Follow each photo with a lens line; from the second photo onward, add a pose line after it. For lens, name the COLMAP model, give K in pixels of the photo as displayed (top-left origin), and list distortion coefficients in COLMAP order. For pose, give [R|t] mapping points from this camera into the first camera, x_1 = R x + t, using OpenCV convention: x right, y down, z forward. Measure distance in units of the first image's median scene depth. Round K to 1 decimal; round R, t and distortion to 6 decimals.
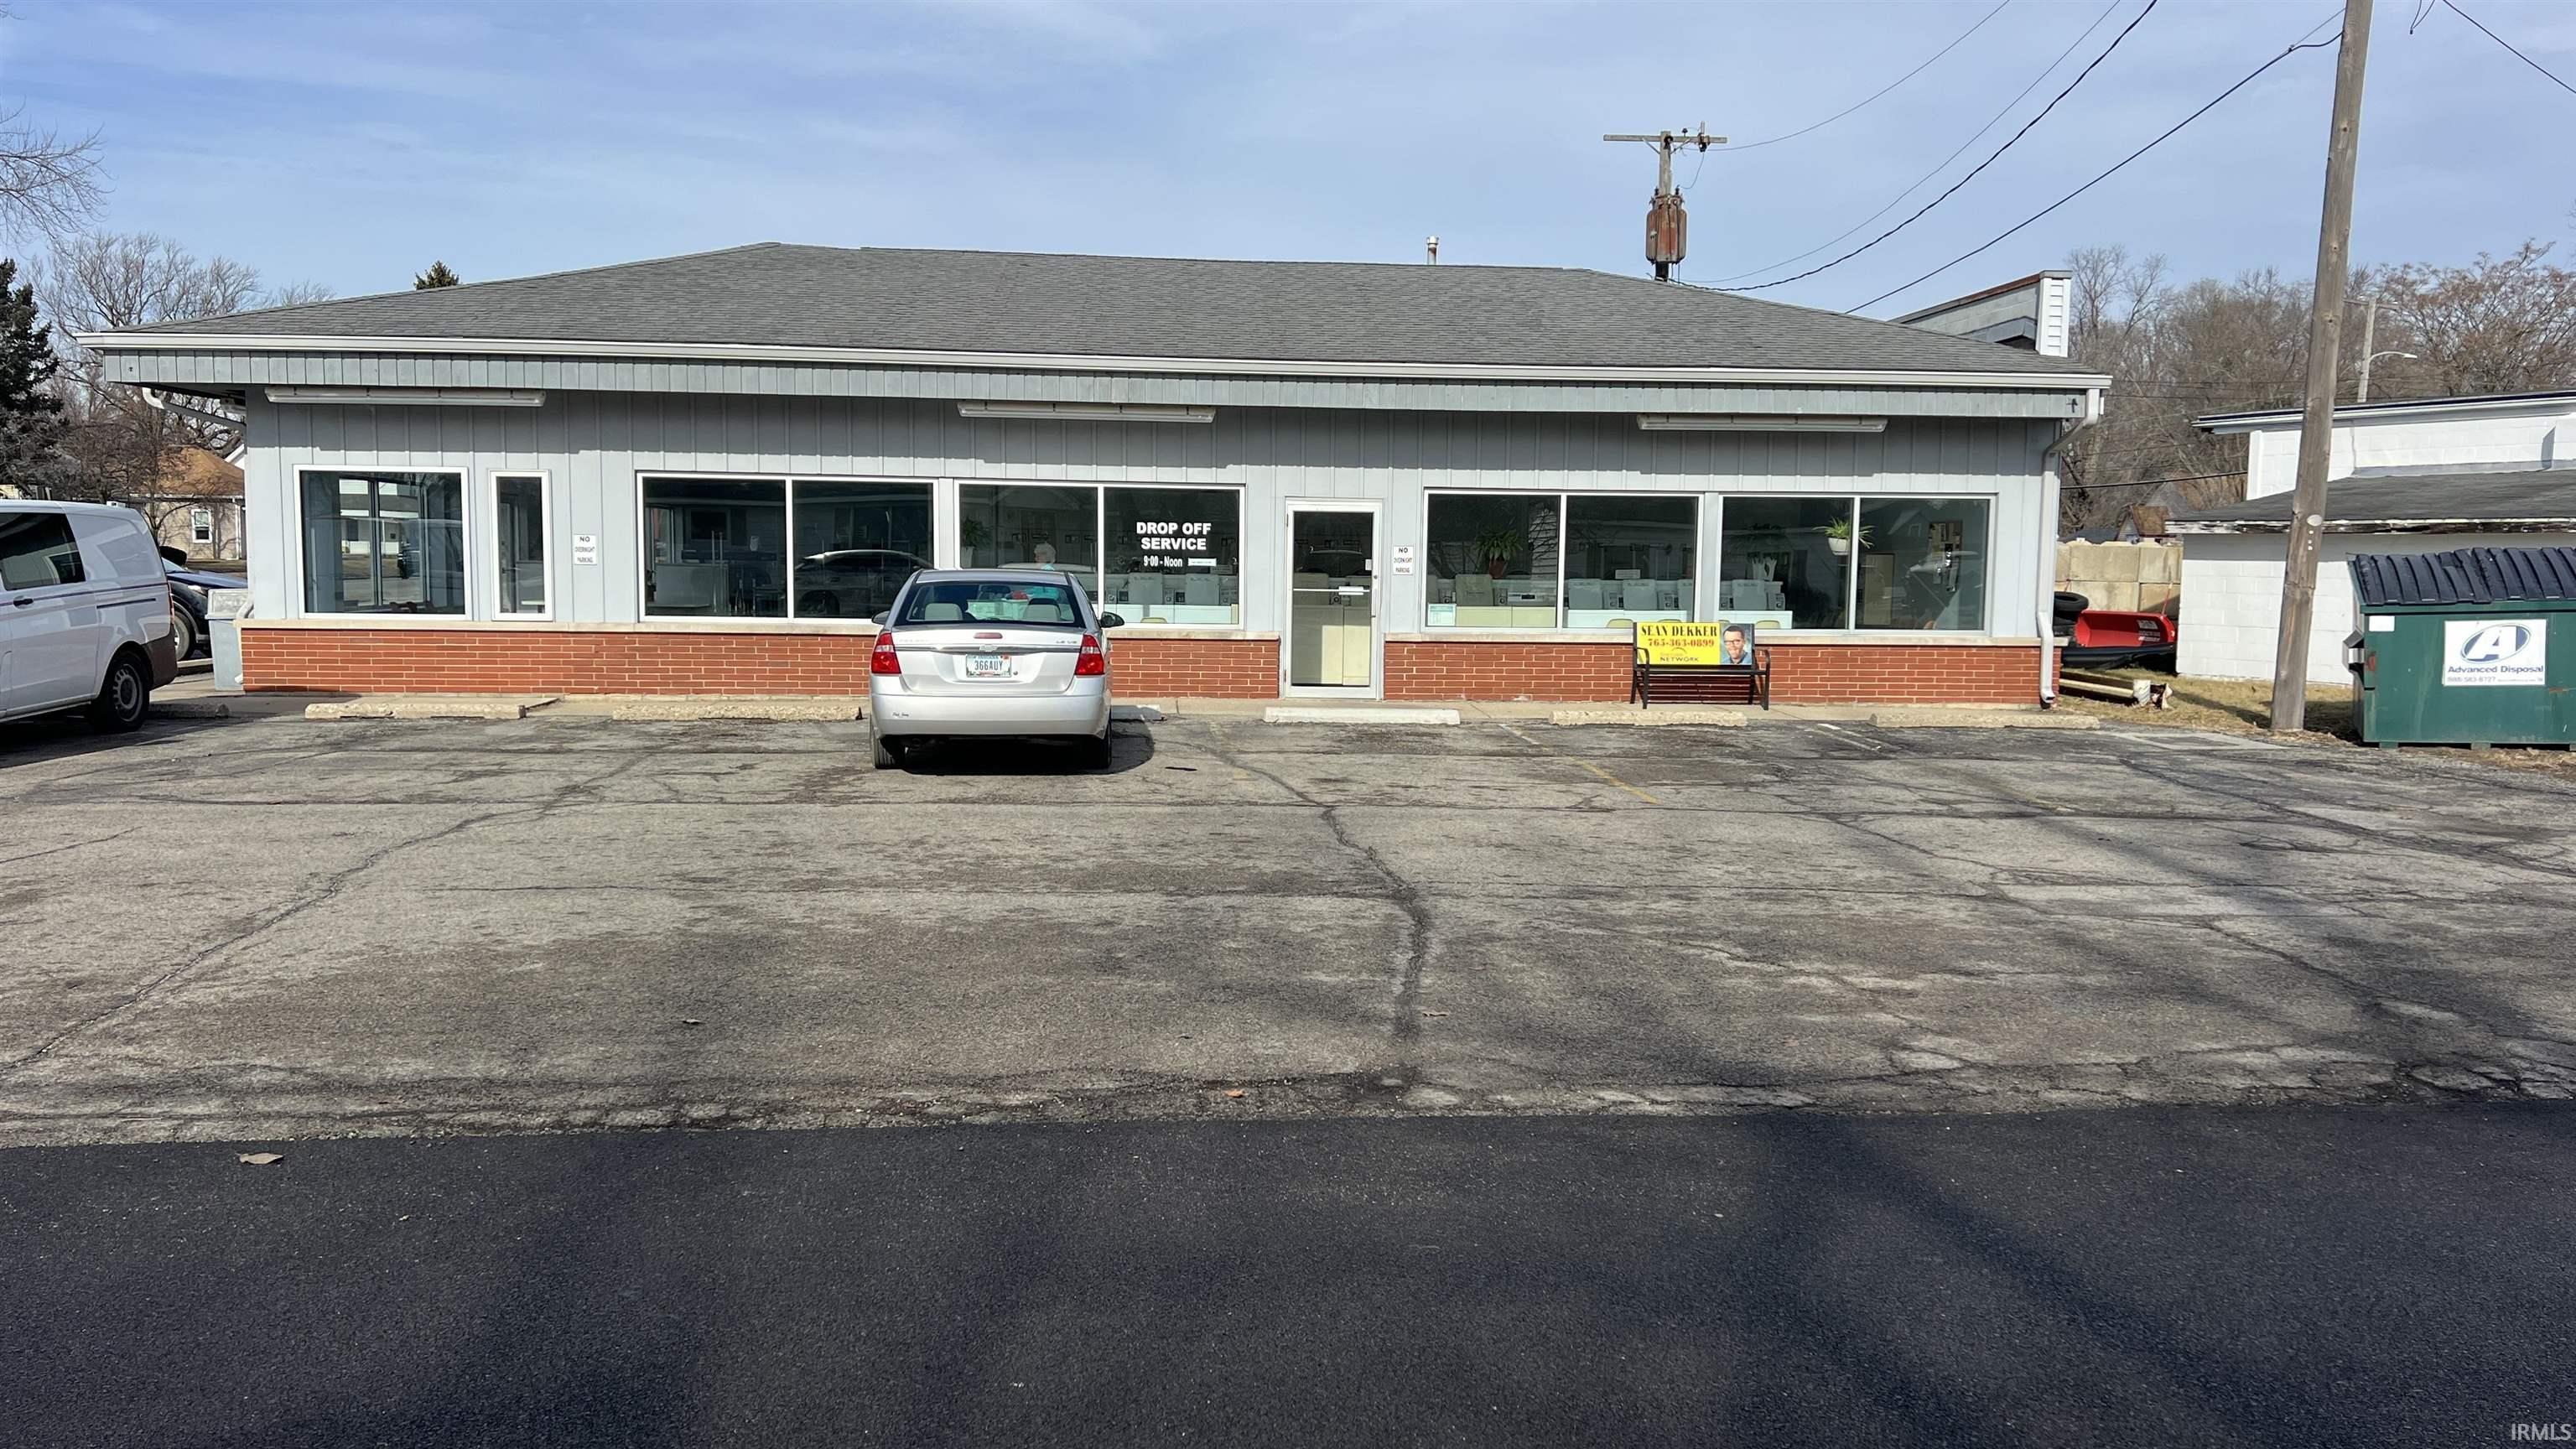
lens RADIAL K [[1951.0, 0, 1288.0], [0, 1951.0, 724.5], [0, 0, 1]] dist [0.189378, -0.218021]
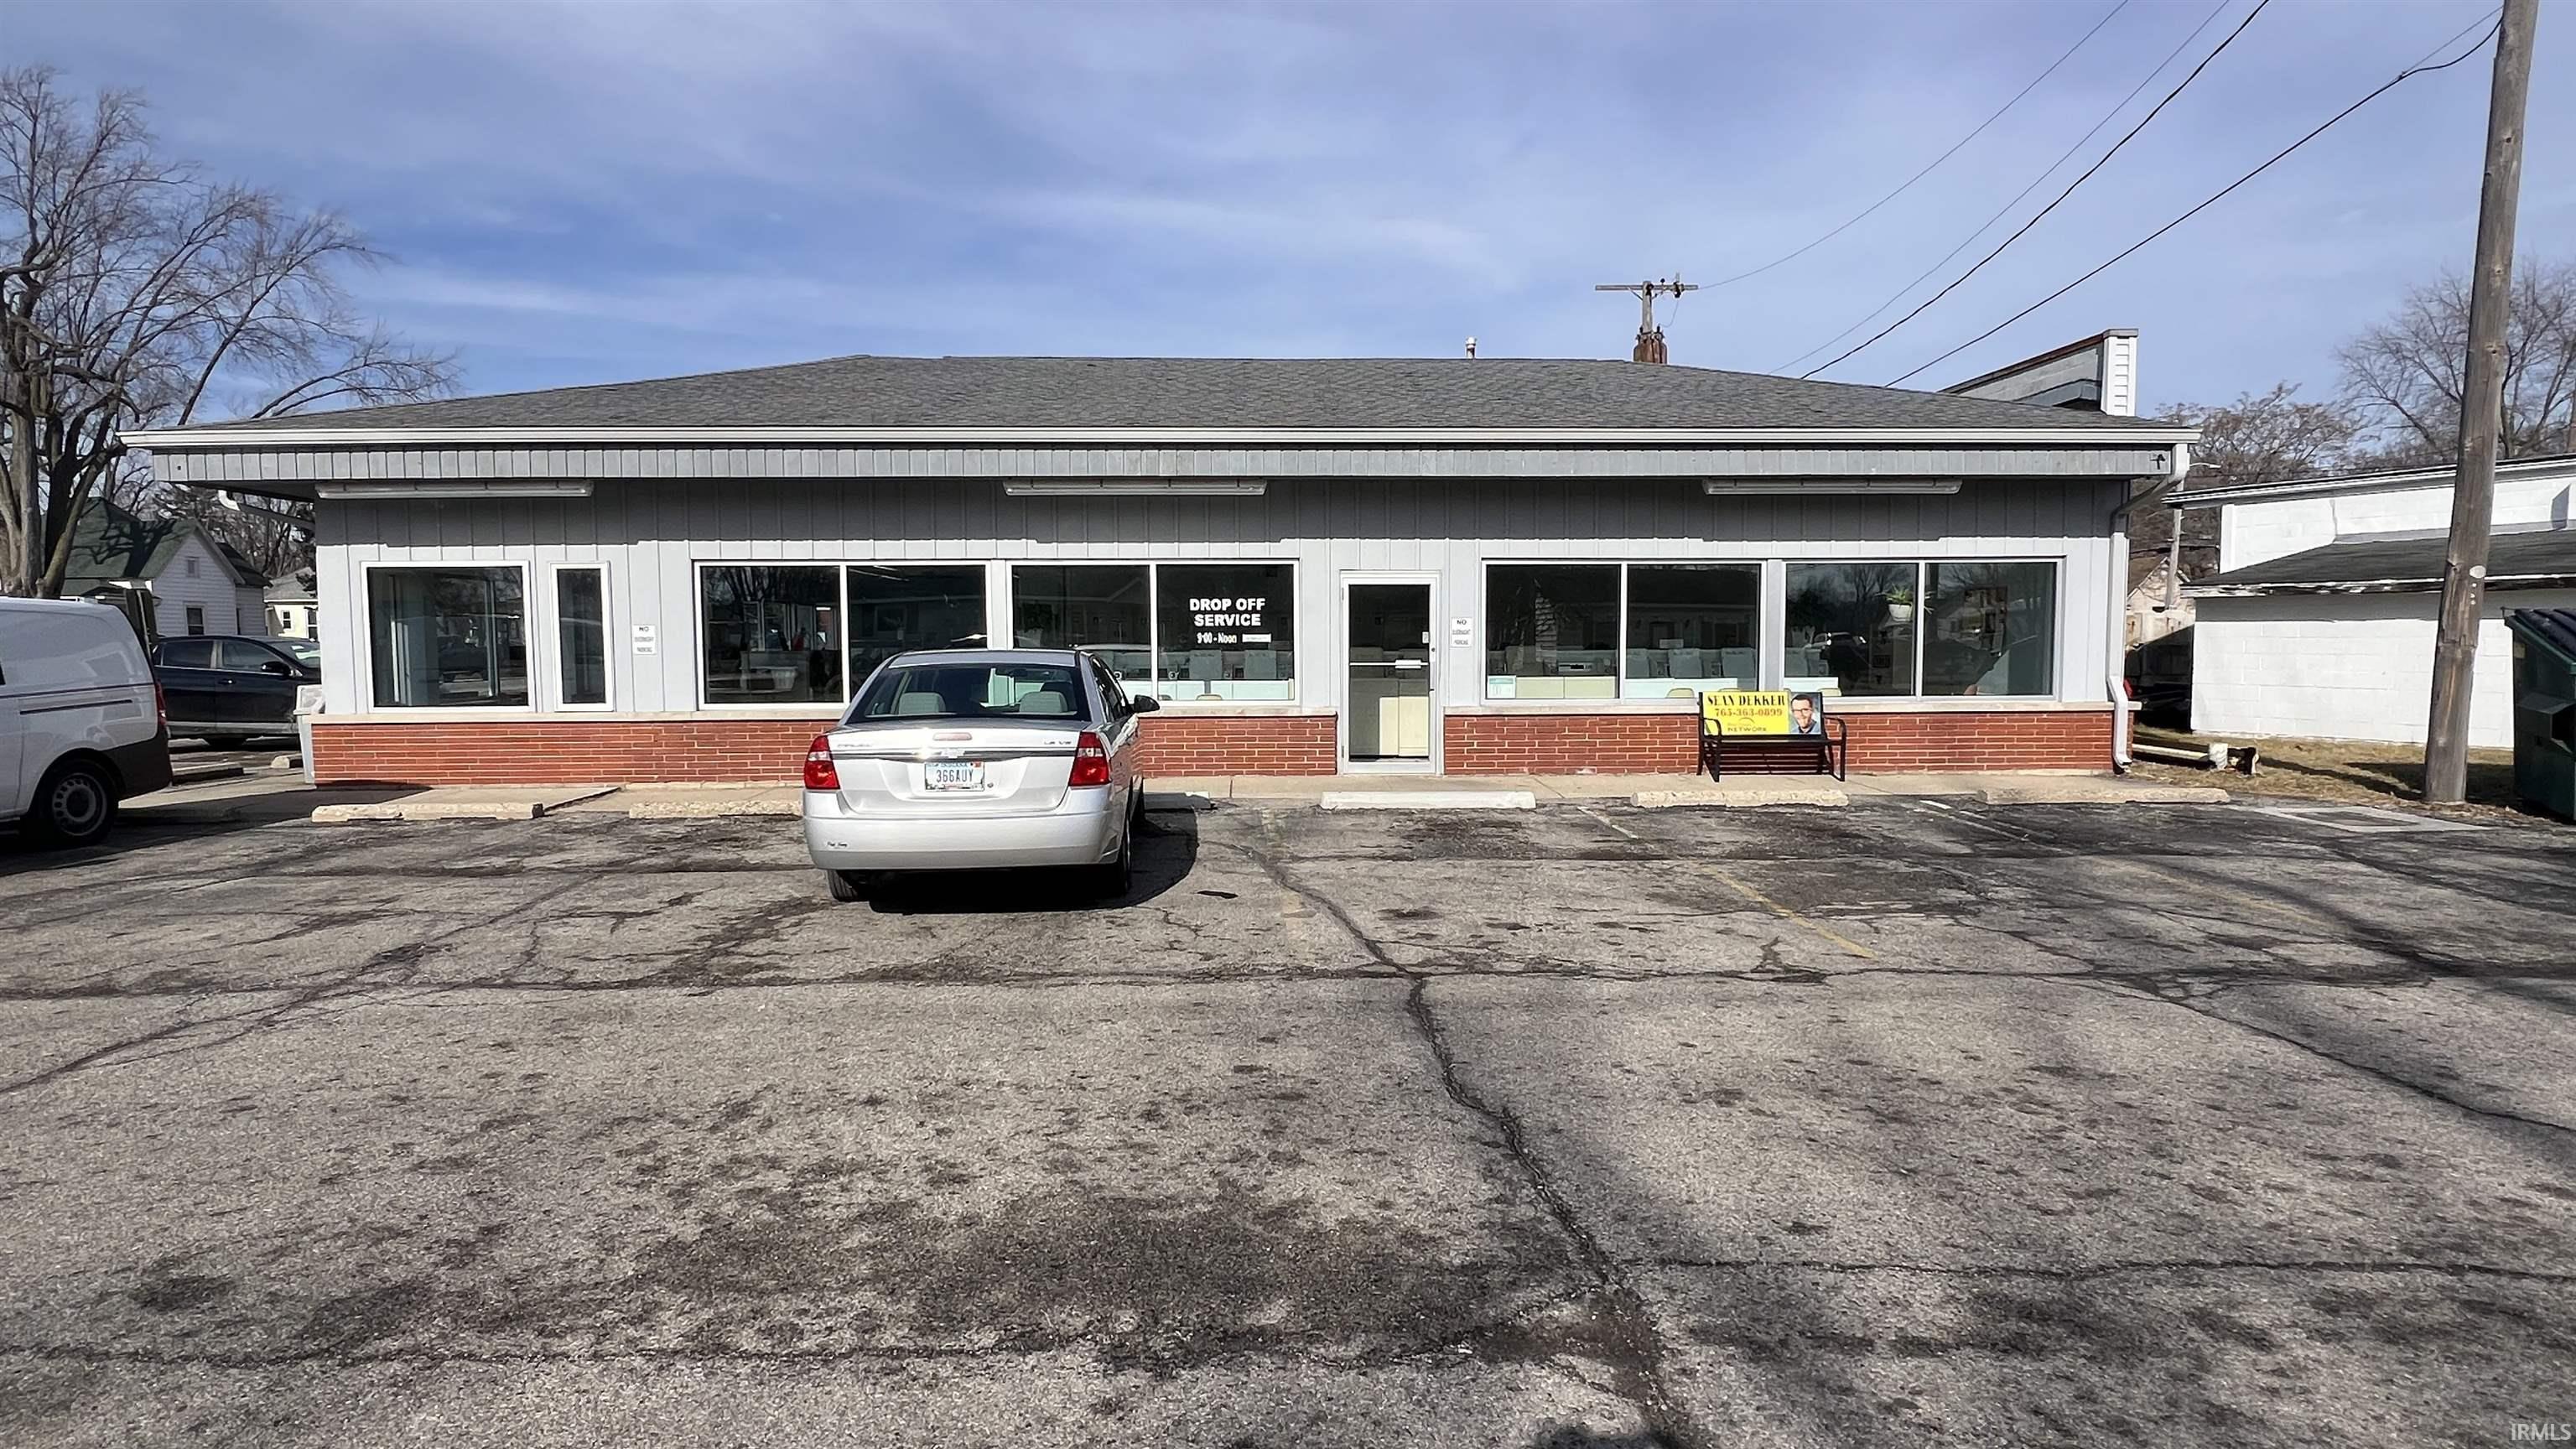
lens RADIAL K [[1303.7, 0, 1288.0], [0, 1303.7, 724.5], [0, 0, 1]] dist [0.000034, 0.052438]
pose [[0.999109, -0.015839, -0.039109, -0.003270], [0.015051, 0.999679, -0.020380, -0.026276], [0.039419, 0.019773, 0.999027, 0.350504]]
